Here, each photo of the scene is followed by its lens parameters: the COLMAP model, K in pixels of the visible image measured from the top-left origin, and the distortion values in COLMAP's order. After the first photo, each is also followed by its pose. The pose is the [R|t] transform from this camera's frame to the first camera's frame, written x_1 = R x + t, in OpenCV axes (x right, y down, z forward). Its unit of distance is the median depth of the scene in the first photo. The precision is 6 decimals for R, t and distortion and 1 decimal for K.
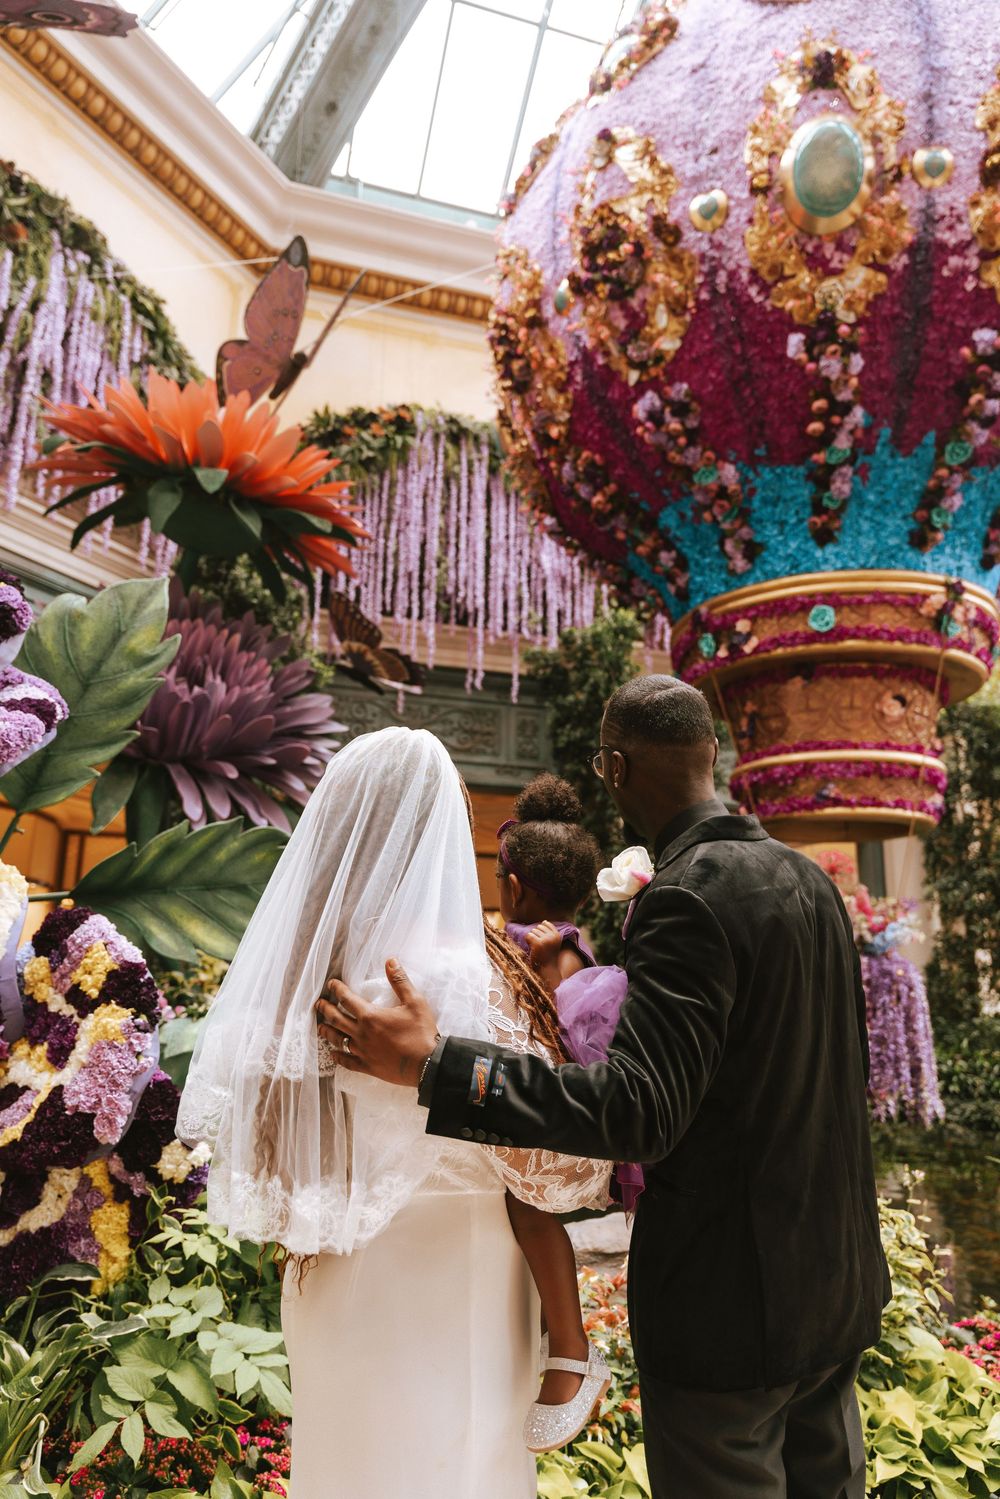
lens RADIAL K [[1012.0, 0, 500.0], [0, 1012.0, 749.5], [0, 0, 1]] dist [-0.005199, -0.000487]
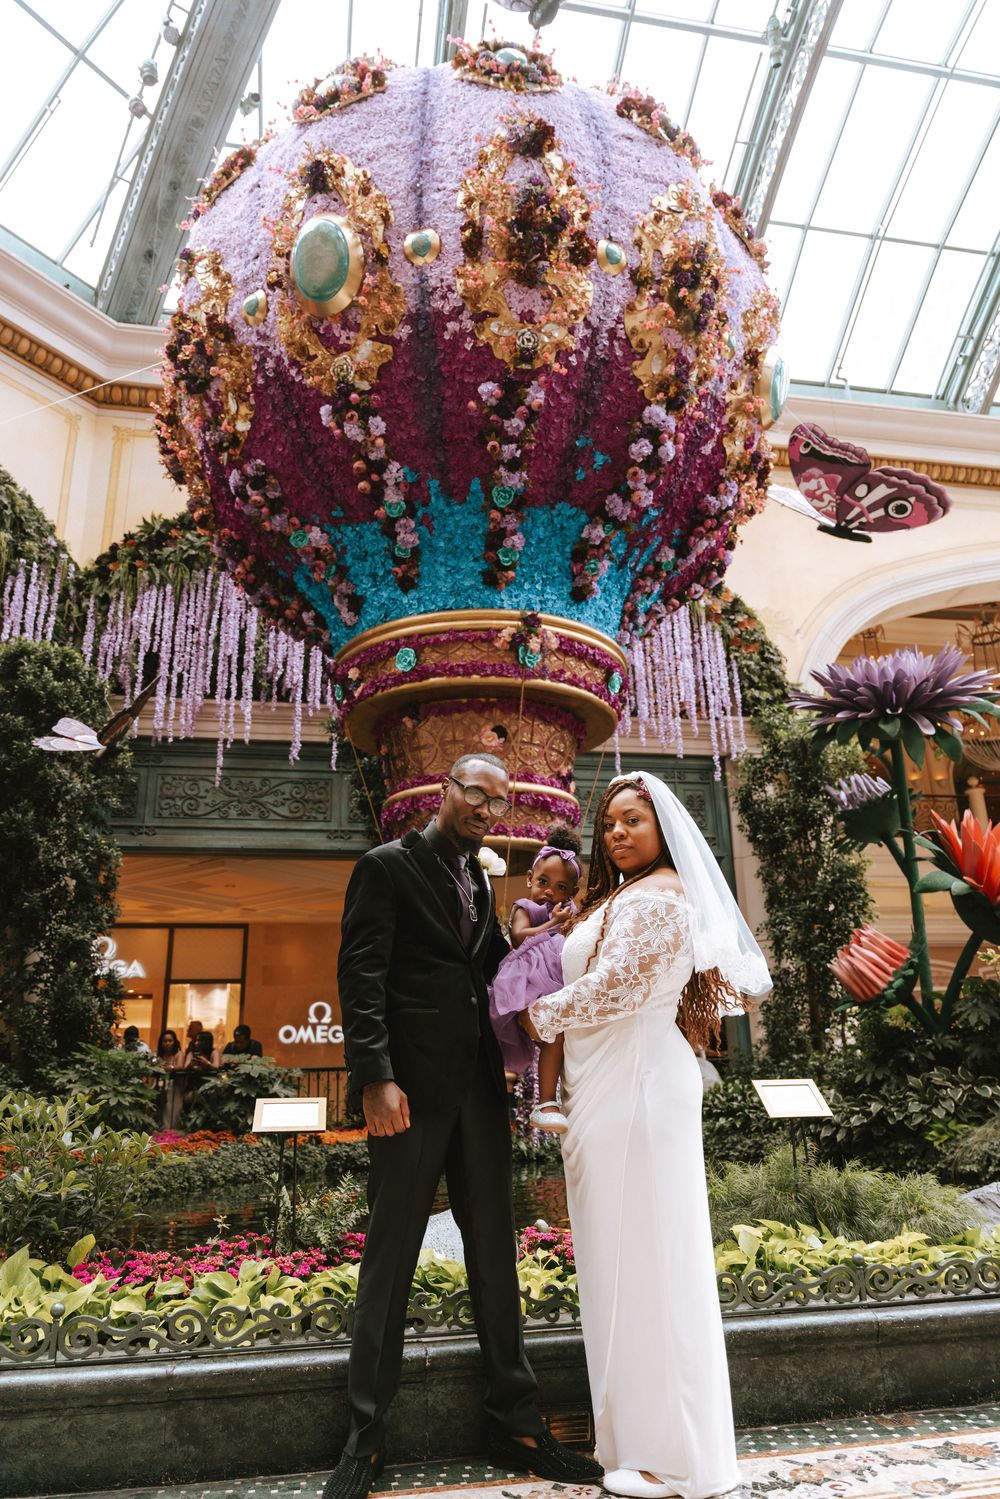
lens RADIAL K [[994.7, 0, 500.0], [0, 994.7, 749.5], [0, 0, 1]] dist [-0.004722, -0.004882]
pose [[0.992831, -0.074391, -0.093552, 0.489541], [0.066104, 0.993857, -0.088762, 0.061923], [0.099580, 0.081941, 0.991650, -0.021860]]
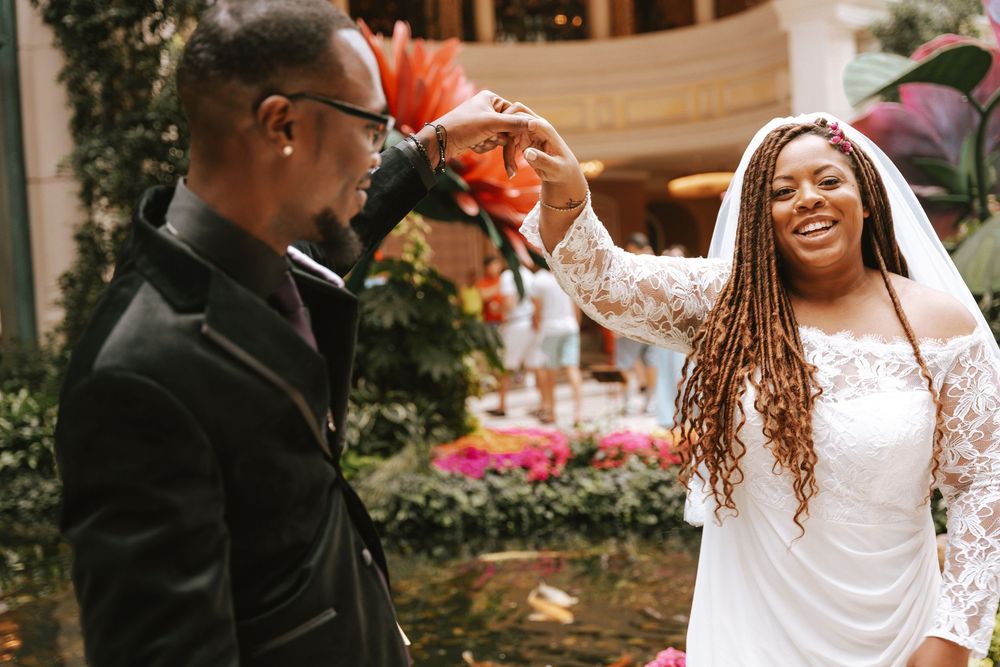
lens RADIAL K [[1379.2, 0, 500.0], [0, 1379.2, 333.5], [0, 0, 1]] dist [0.003063, -0.024064]
pose [[0.877228, -0.083447, 0.472766, 0.432706], [-0.042192, 0.967566, 0.249071, 0.023470], [-0.478217, -0.238439, 0.845255, 0.160725]]
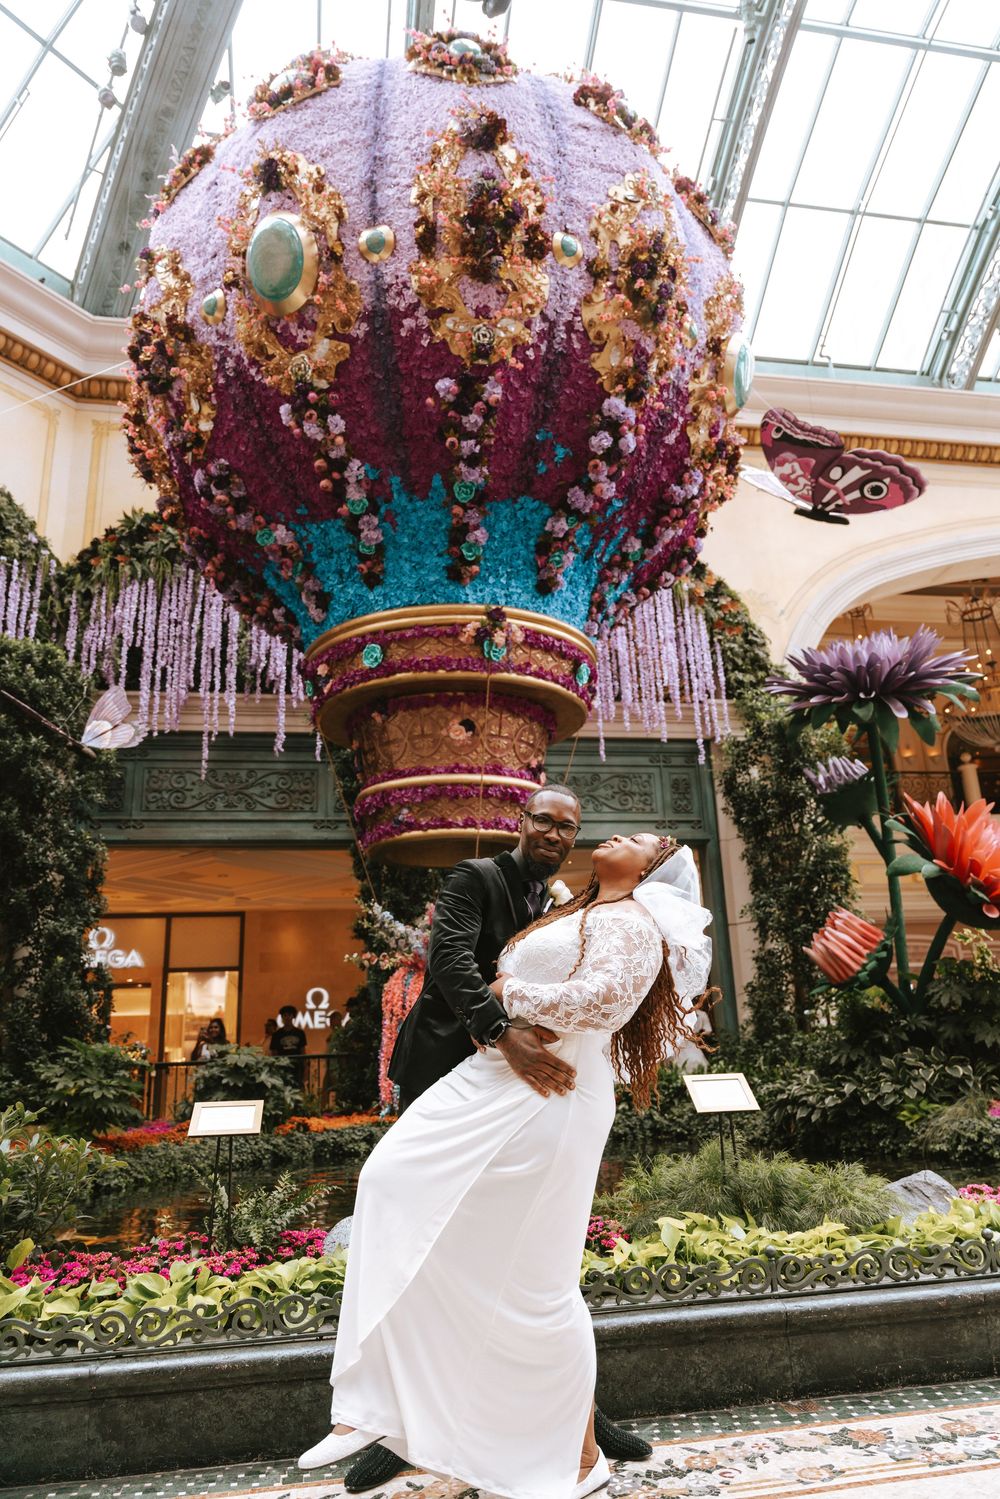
lens RADIAL K [[995.3, 0, 500.0], [0, 995.3, 749.5], [0, 0, 1]] dist [-0.006235, -0.004097]
pose [[0.990889, -0.090398, -0.099831, 0.529305], [0.083728, 0.994089, -0.069108, 0.051825], [0.105488, 0.060120, 0.992602, -0.028183]]
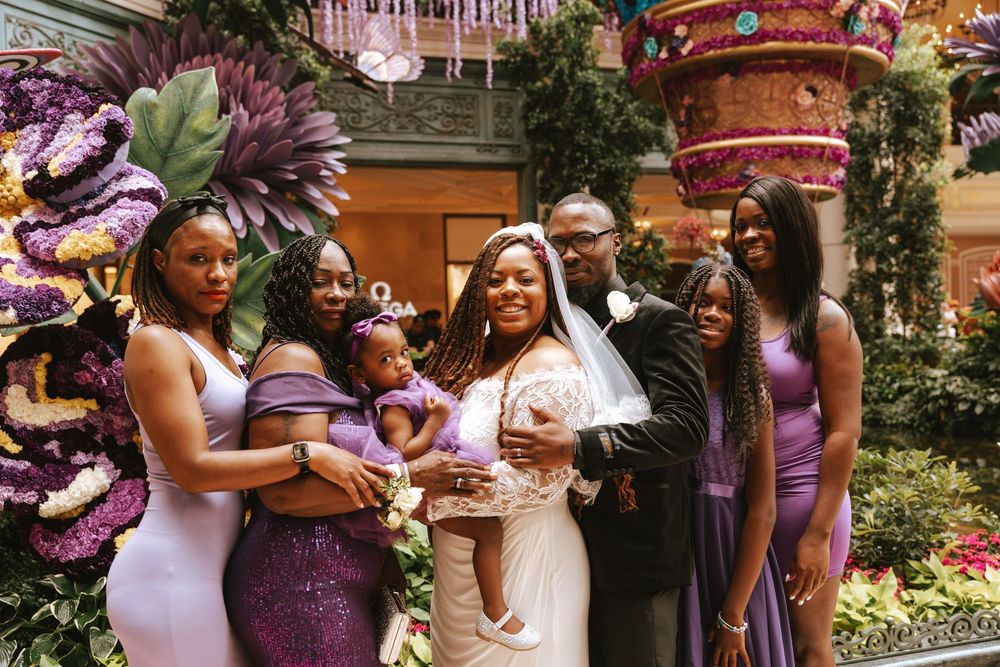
lens RADIAL K [[915.0, 0, 500.0], [0, 915.0, 333.5], [0, 0, 1]] dist [0.013031, -0.008453]
pose [[0.998922, -0.045544, 0.008952, 0.006392], [0.042003, 0.969055, 0.243247, -0.049799], [-0.019754, -0.242609, 0.969923, -0.108226]]
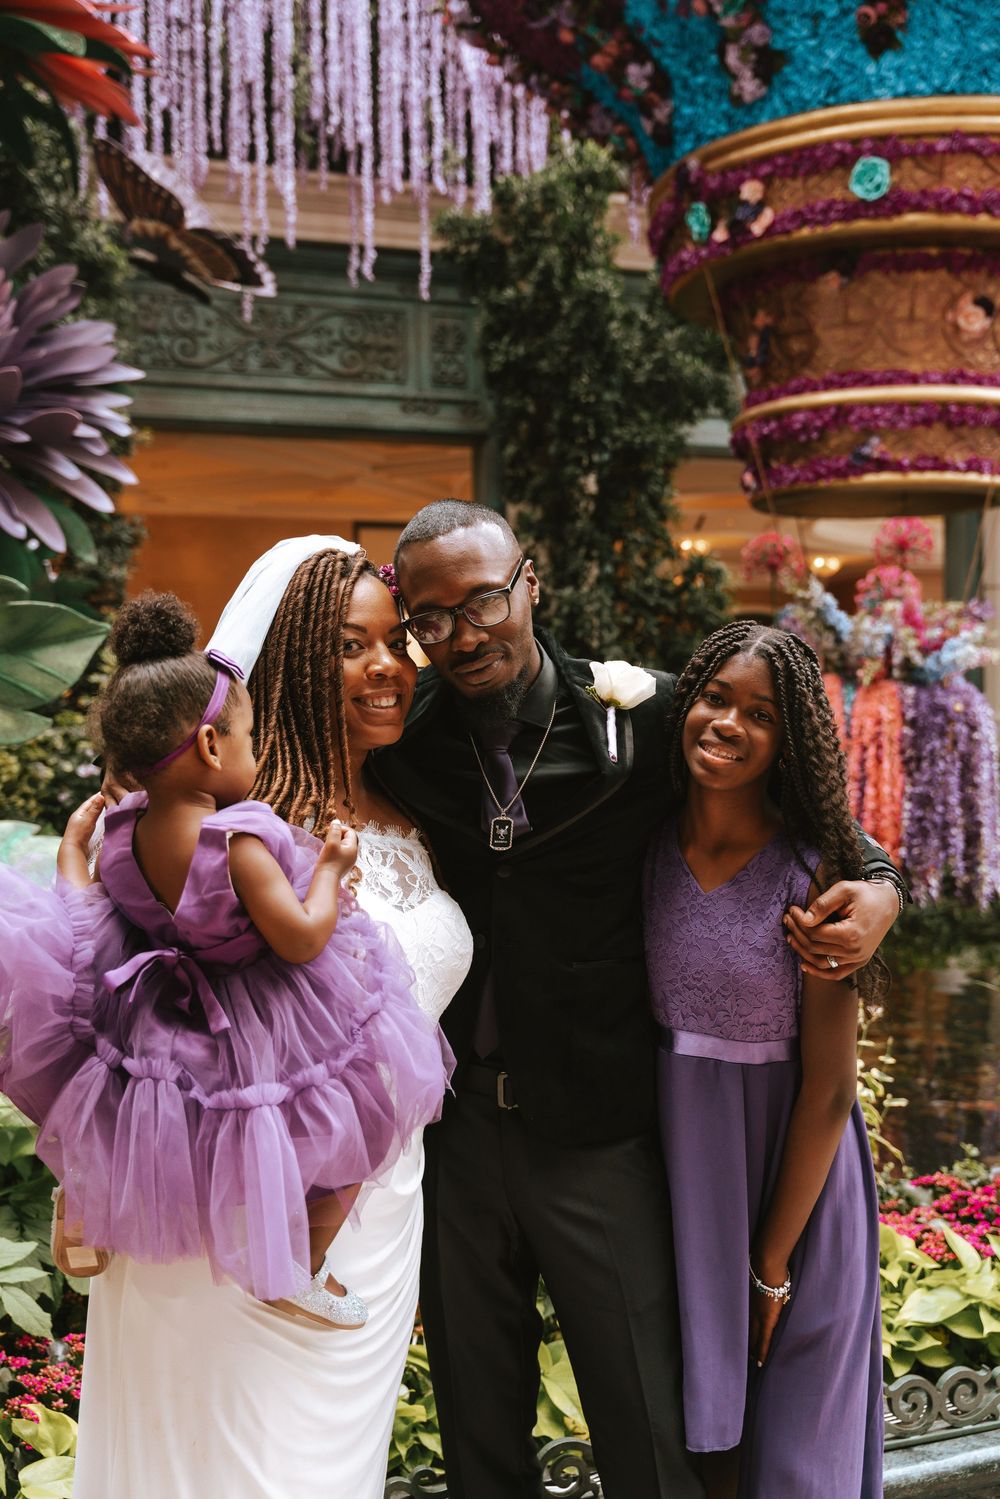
lens RADIAL K [[1525.2, 0, 500.0], [0, 1525.2, 749.5], [0, 0, 1]] dist [0.007573, 0.023569]
pose [[0.999033, -0.030070, 0.032068, 0.037896], [0.020782, 0.965857, 0.258241, -0.033067], [-0.038738, -0.257325, 0.965548, -0.028372]]
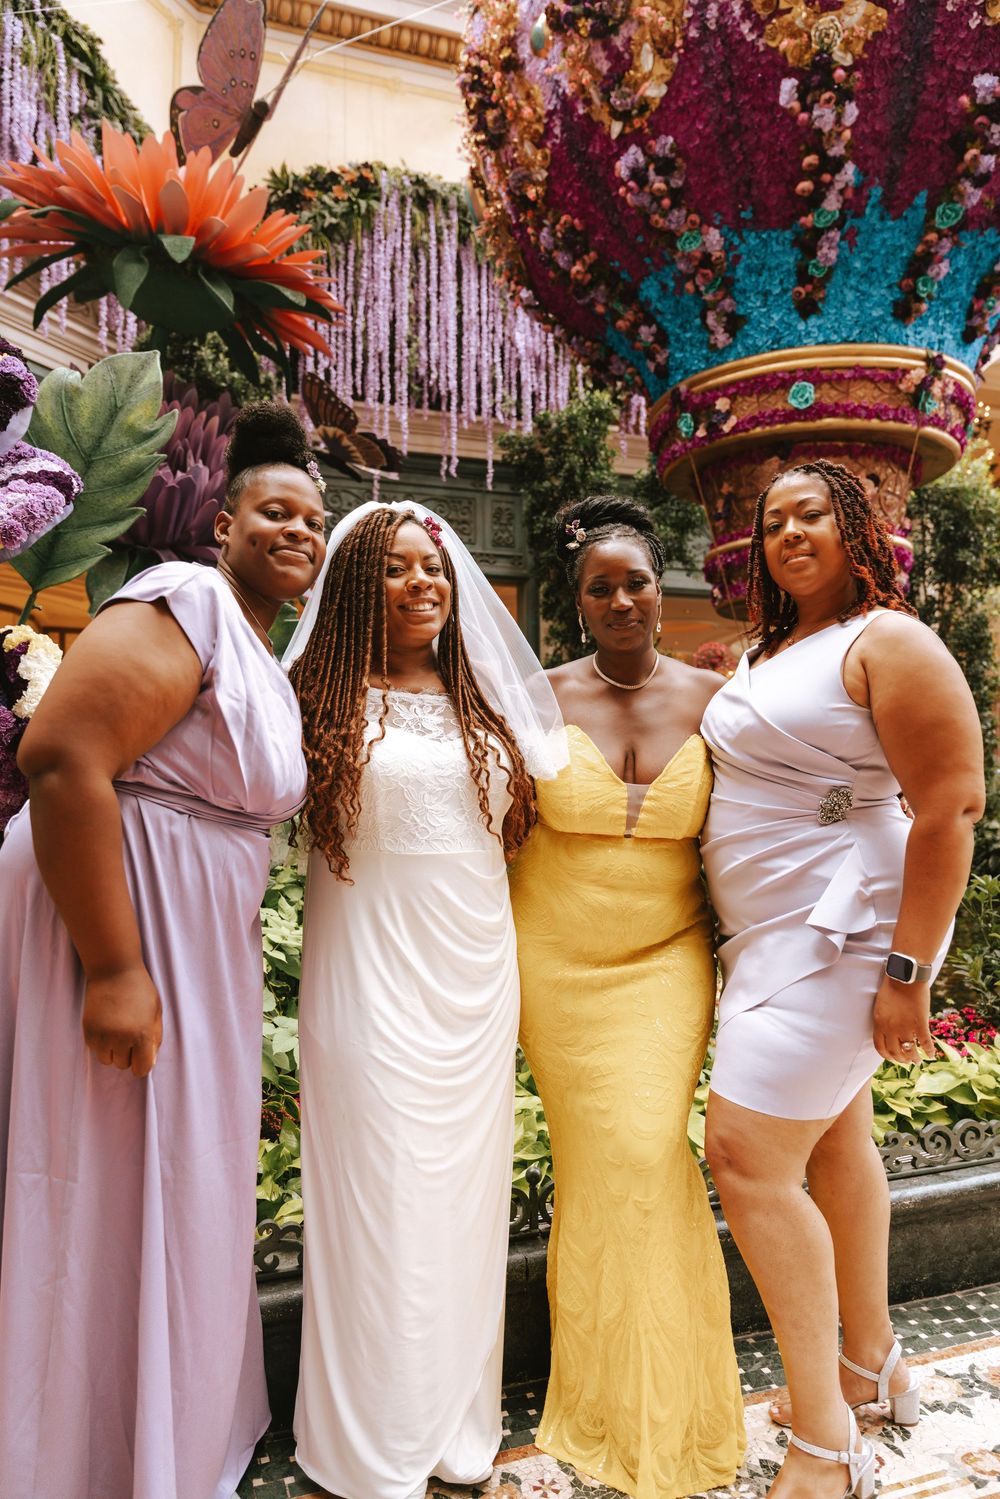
lens RADIAL K [[994.7, 0, 500.0], [0, 994.7, 749.5], [0, 0, 1]] dist [-0.004722, -0.004882]
pose [[0.999450, -0.019091, 0.027106, -0.012168], [0.013205, 0.979145, 0.202732, 0.009684], [-0.030411, -0.202263, 0.978859, -0.021373]]
